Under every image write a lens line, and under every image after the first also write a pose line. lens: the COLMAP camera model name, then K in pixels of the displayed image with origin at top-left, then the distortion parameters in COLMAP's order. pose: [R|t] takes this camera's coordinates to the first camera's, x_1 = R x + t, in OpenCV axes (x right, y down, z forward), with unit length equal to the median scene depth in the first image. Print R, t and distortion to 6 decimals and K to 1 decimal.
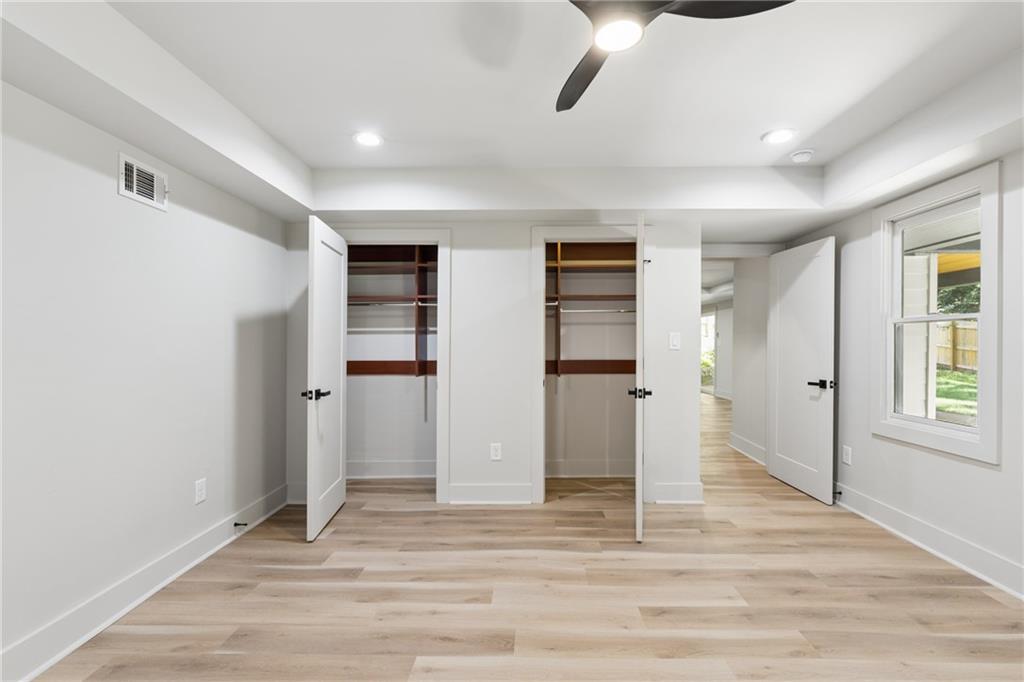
lens RADIAL K [[470.3, 0, 512.7], [0, 470.3, 344.2], [0, 0, 1]] dist [-0.000570, 0.000002]
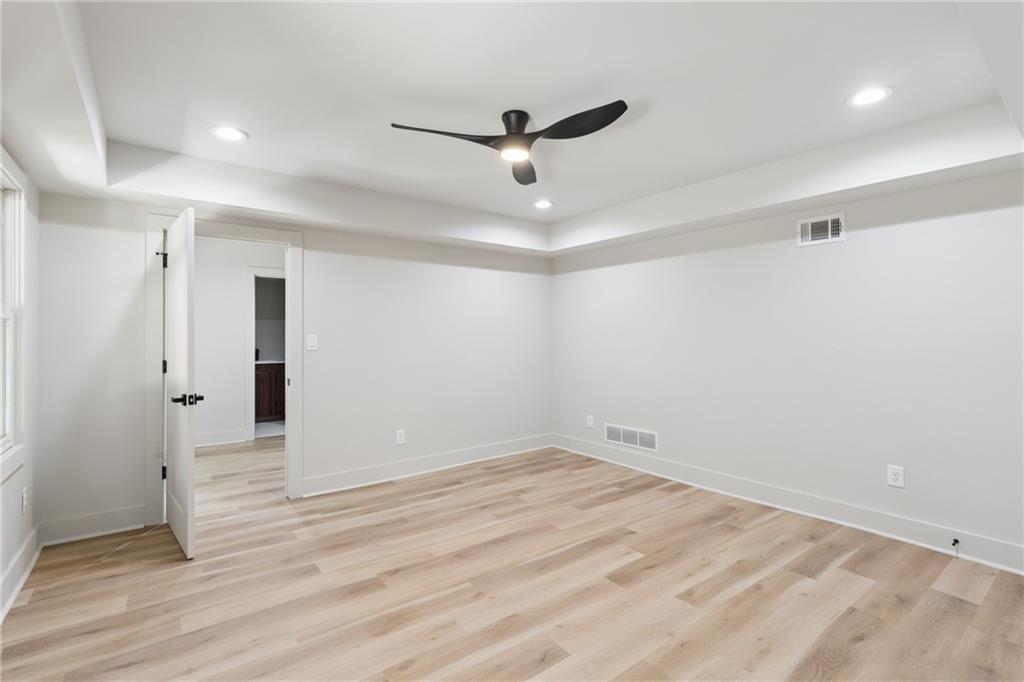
lens RADIAL K [[470.3, 0, 511.2], [0, 470.3, 338.8], [0, 0, 1]] dist [-0.000570, 0.000002]
pose [[-0.784672, 0.001685, -0.619909, 0.874591], [0.000740, 0.999998, 0.001781, -0.012351], [0.619911, 0.000939, -0.784671, 1.599347]]
